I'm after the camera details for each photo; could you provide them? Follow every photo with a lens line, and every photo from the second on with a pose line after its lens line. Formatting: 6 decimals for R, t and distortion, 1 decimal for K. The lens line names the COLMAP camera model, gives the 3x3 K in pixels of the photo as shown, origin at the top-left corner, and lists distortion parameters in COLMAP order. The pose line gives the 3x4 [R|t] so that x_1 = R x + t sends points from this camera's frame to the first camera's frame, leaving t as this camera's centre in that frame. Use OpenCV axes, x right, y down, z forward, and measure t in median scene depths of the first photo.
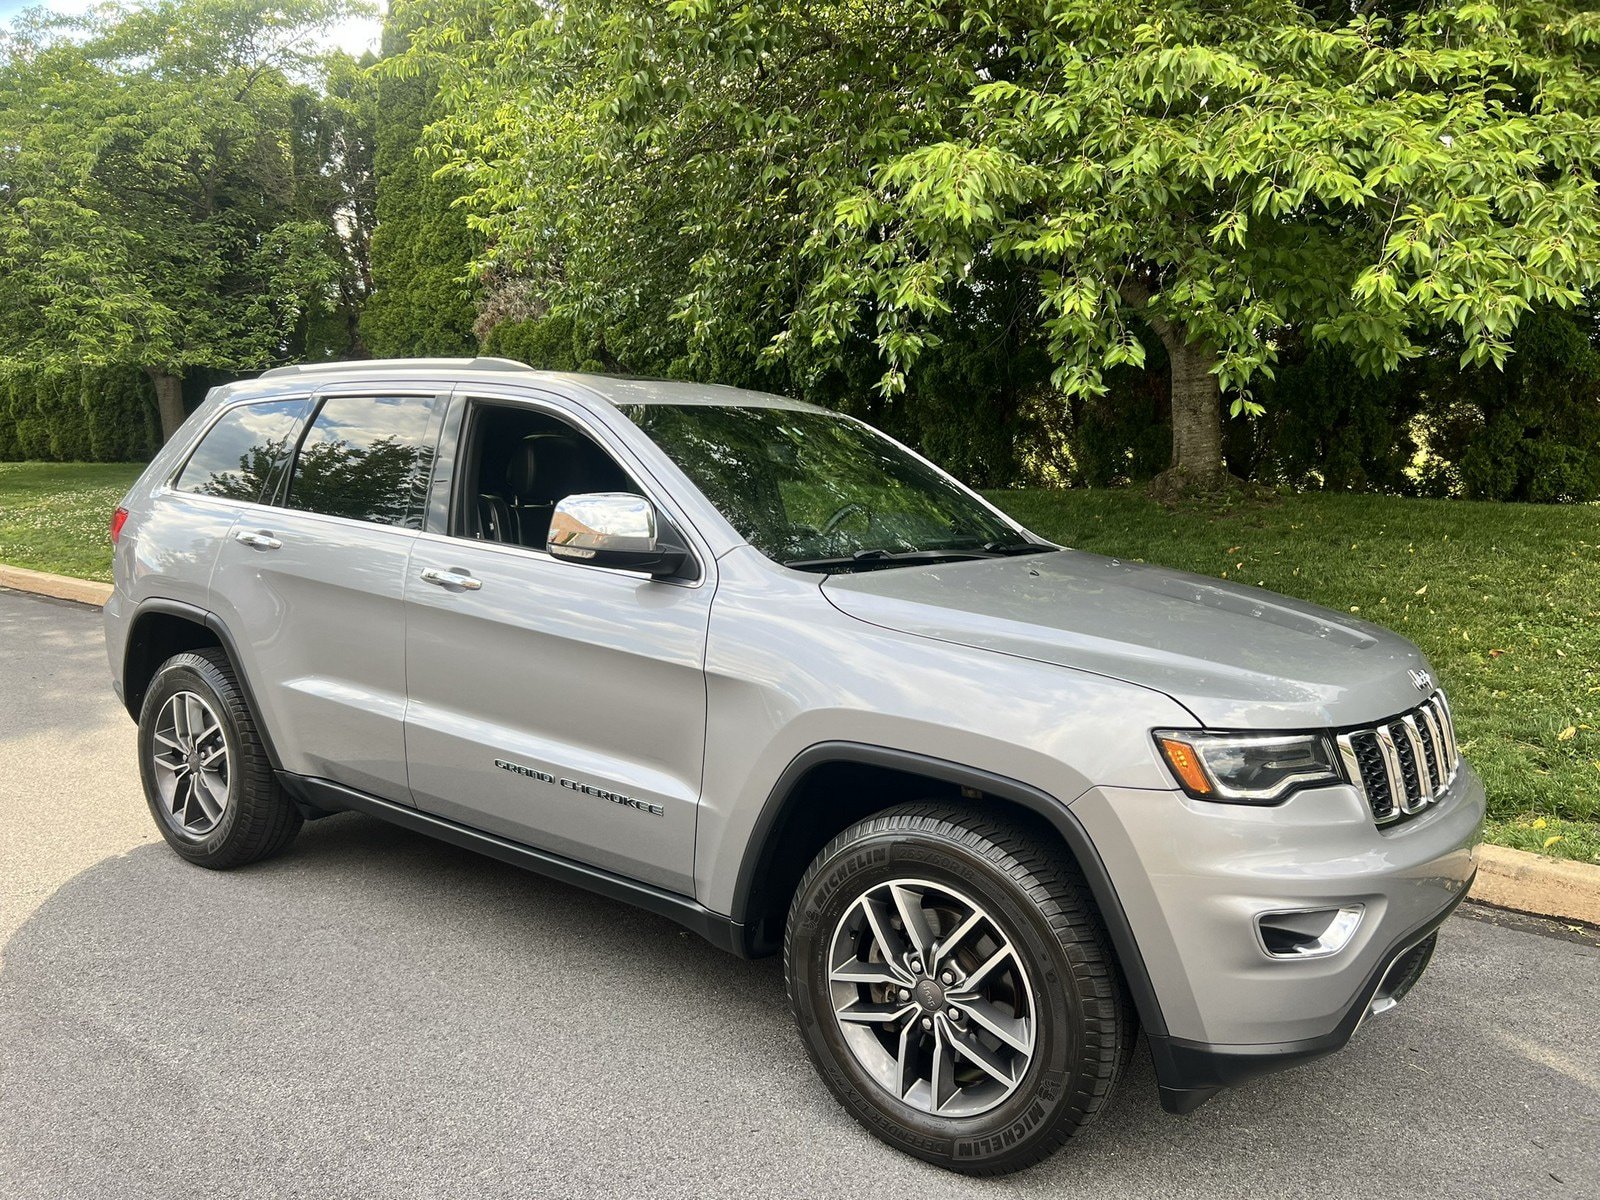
lens RADIAL K [[1210.9, 0, 793.8], [0, 1210.9, 604.5], [0, 0, 1]] dist [0.035570, -0.023309]
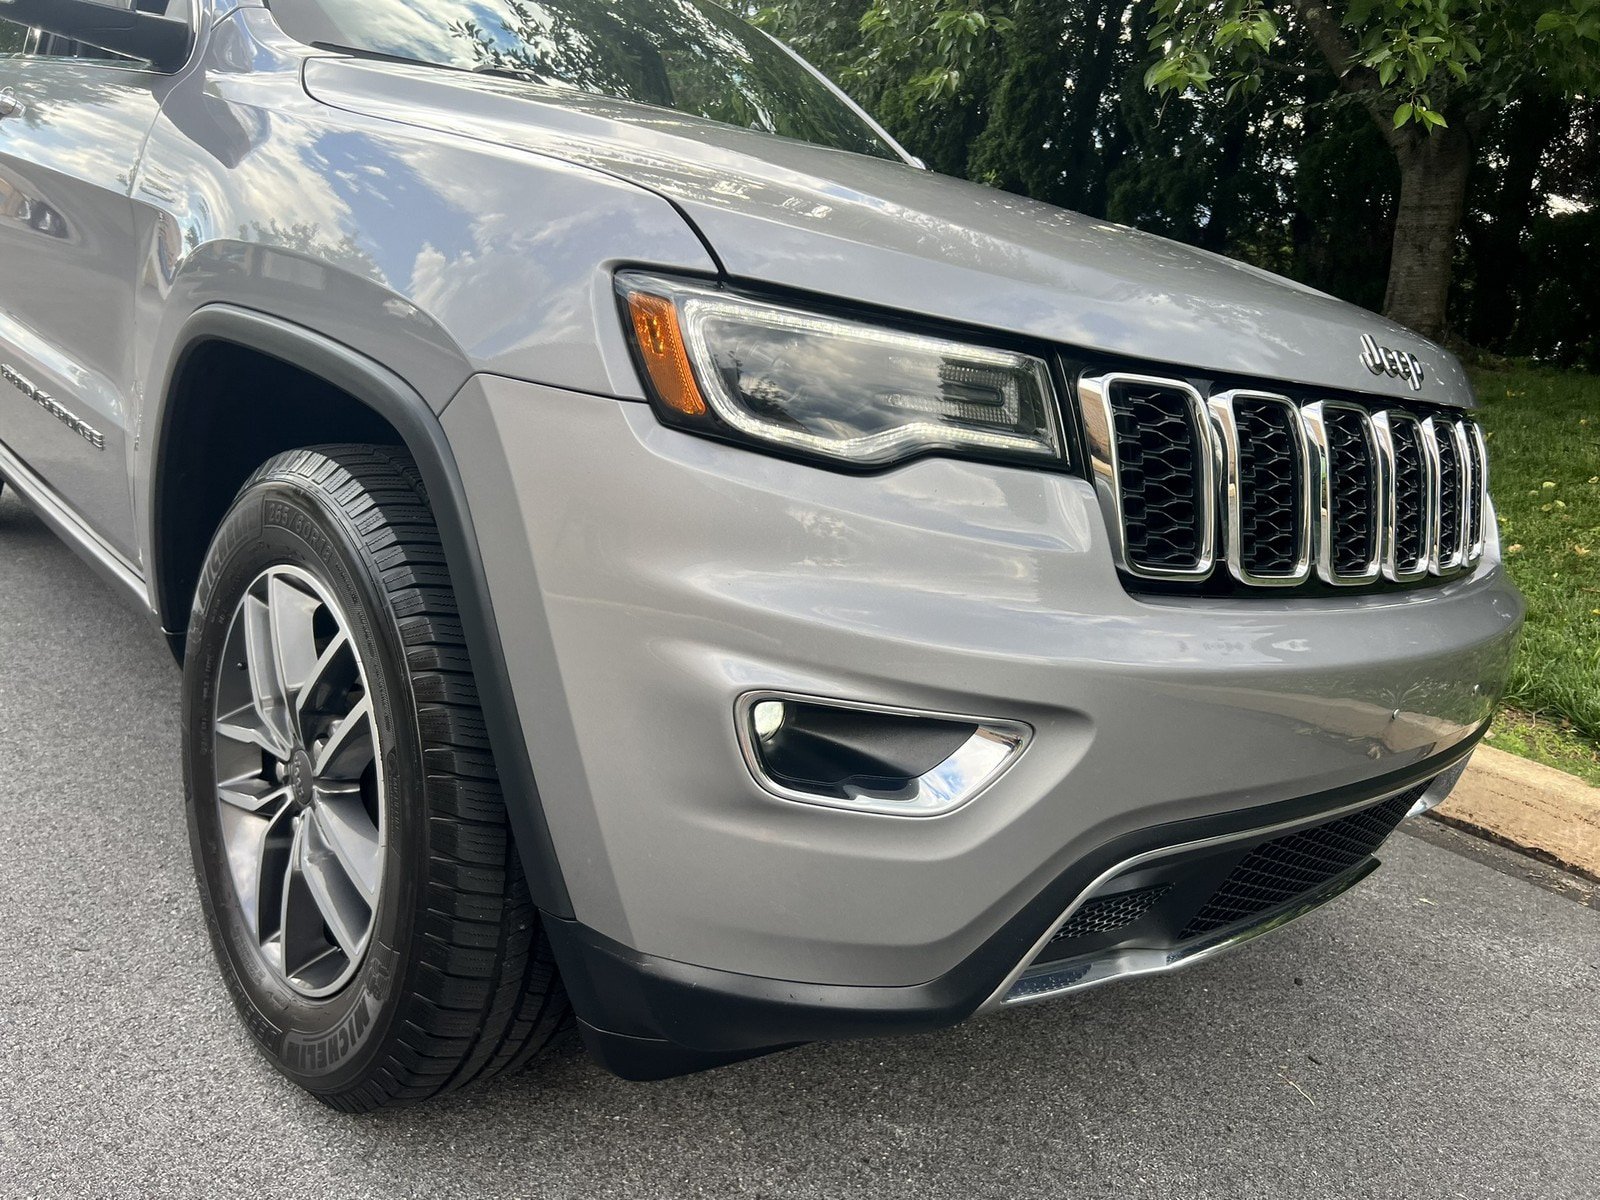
lens RADIAL K [[1210.9, 0, 805.6], [0, 1210.9, 589.1], [0, 0, 1]] dist [0.035570, -0.023309]
pose [[0.973948, 0.158380, -0.162300, 0.430830], [-0.142966, 0.984387, 0.102682, 0.154736], [0.176028, -0.076804, 0.981384, 0.527600]]
